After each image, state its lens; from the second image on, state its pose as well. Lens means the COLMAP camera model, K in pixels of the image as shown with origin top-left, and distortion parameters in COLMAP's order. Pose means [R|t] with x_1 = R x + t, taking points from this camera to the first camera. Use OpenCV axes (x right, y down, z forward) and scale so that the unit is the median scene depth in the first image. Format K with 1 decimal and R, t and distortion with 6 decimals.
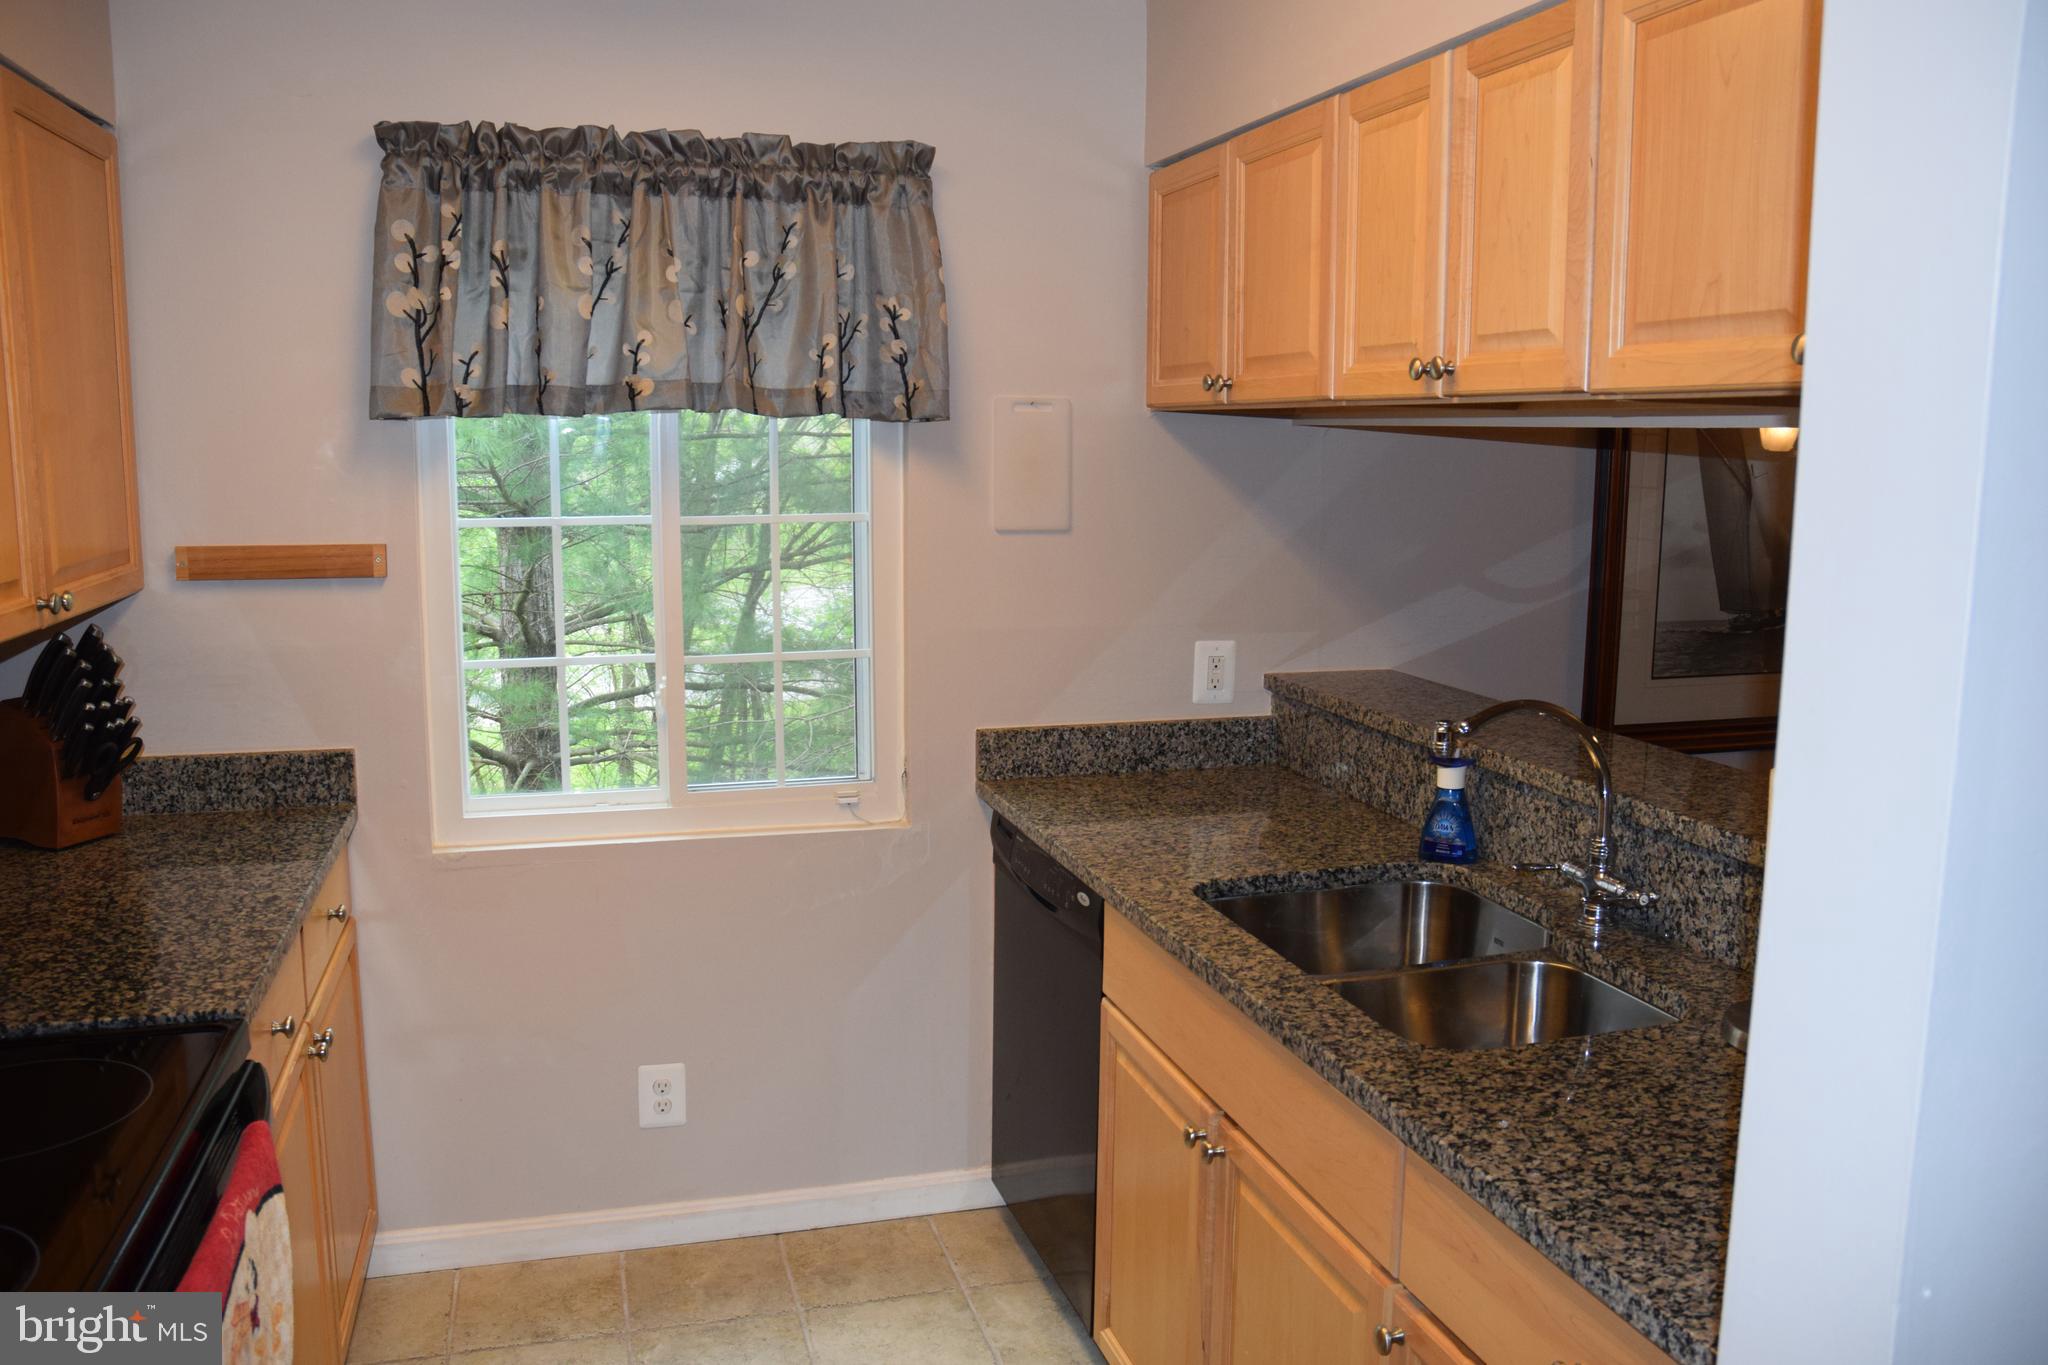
lens RADIAL K [[1598.4, 0, 1026.6], [0, 1598.4, 658.9], [0, 0, 1]] dist [-0.174910, 0.159307]
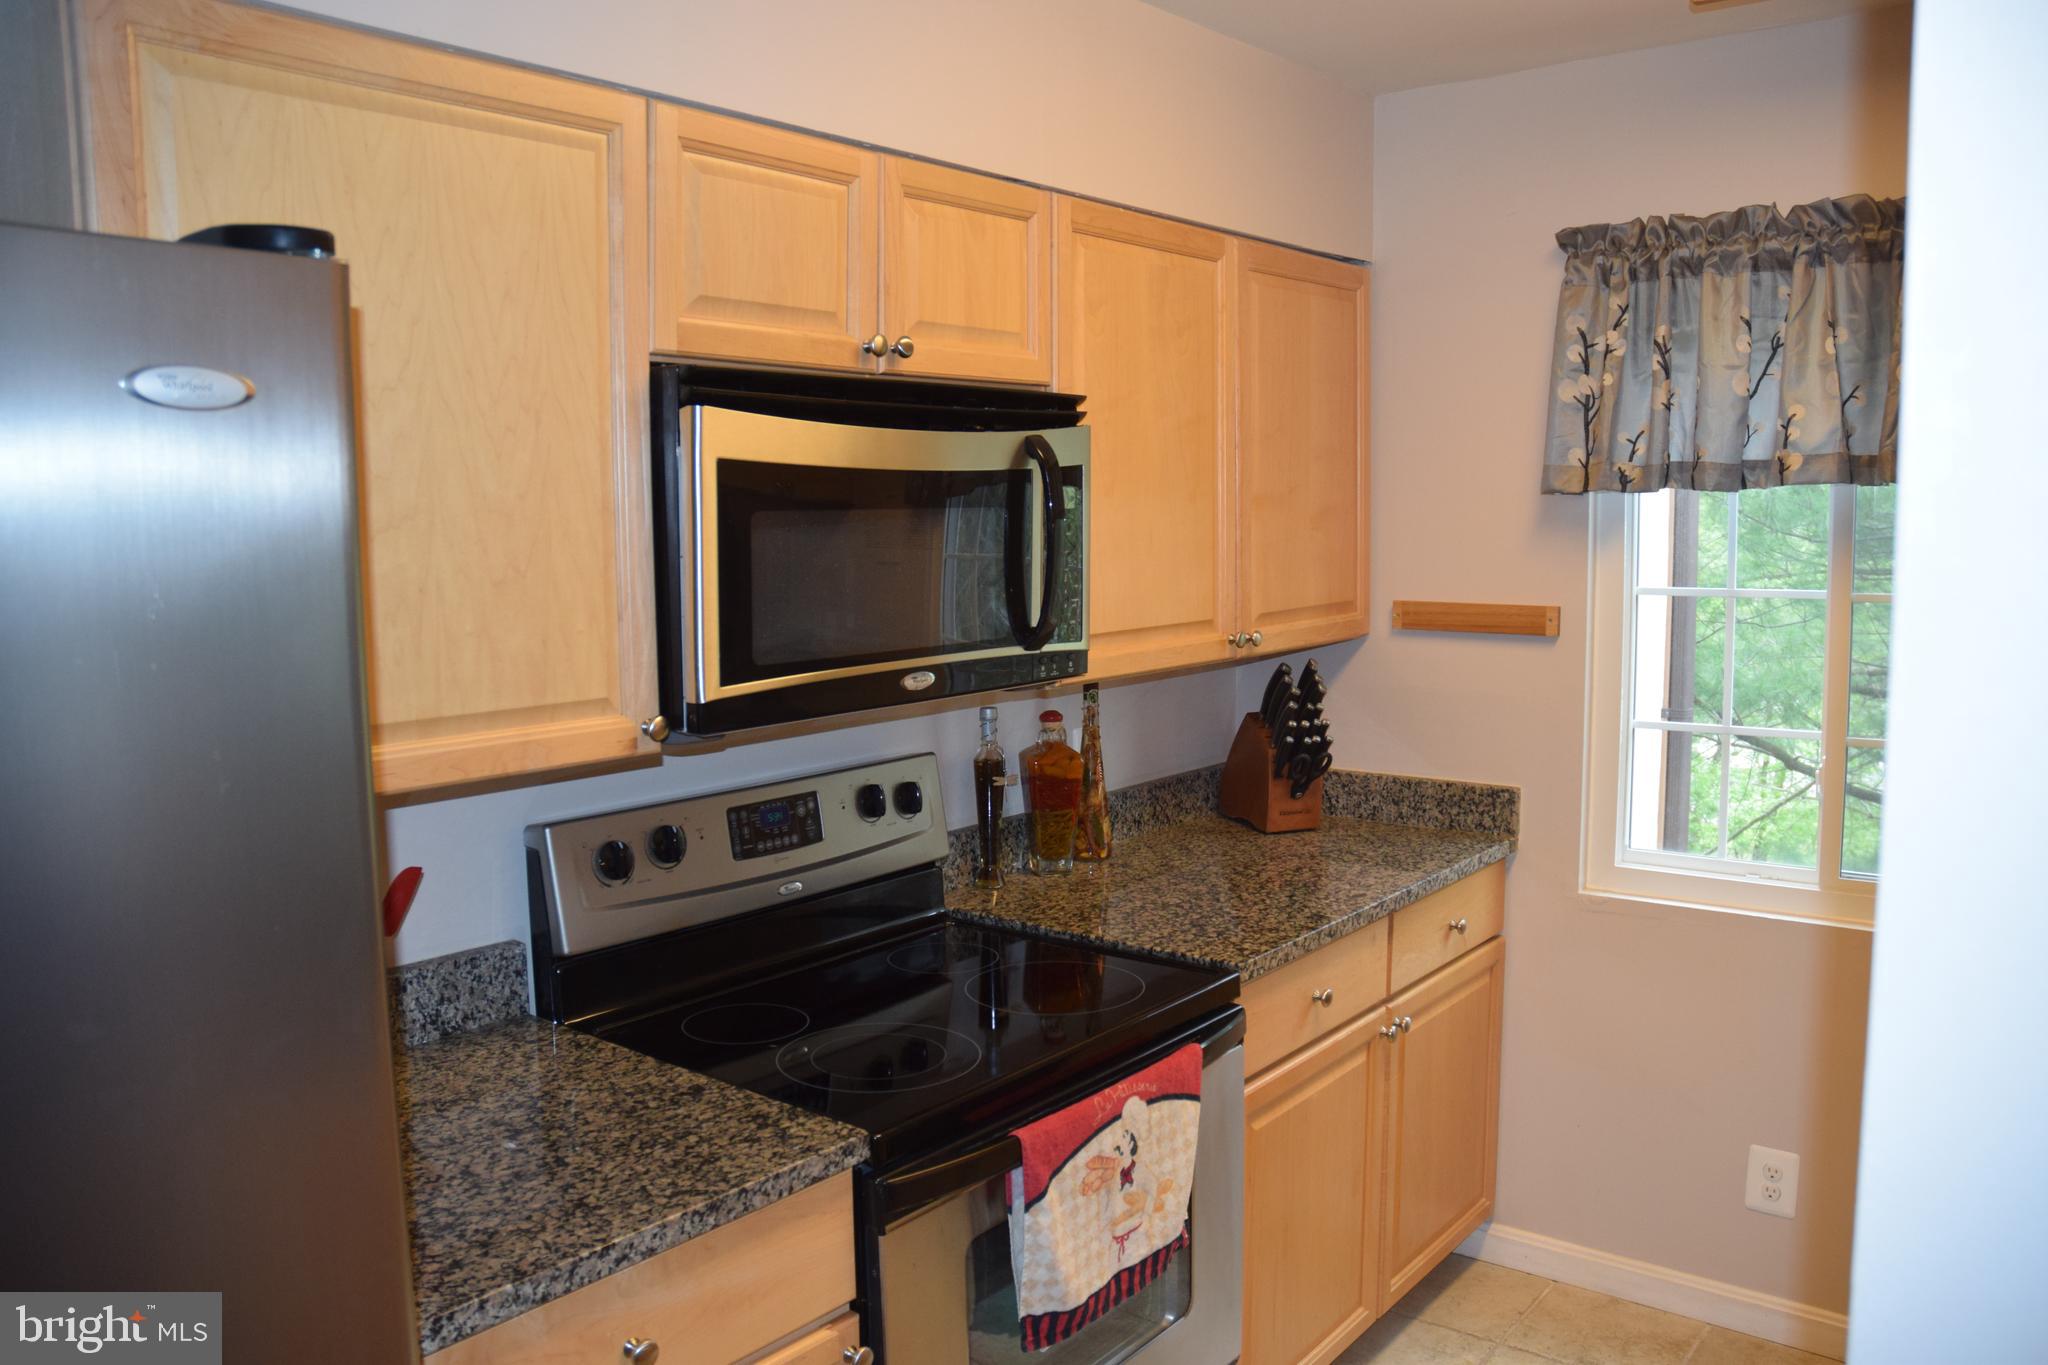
lens RADIAL K [[1598.4, 0, 1026.6], [0, 1598.4, 658.9], [0, 0, 1]] dist [-0.174910, 0.159307]
pose [[0.572237, 0.063327, -0.817639, 0.293164], [-0.093857, 0.995520, 0.011417, -0.014530], [0.814700, 0.070208, 0.575617, 0.054558]]
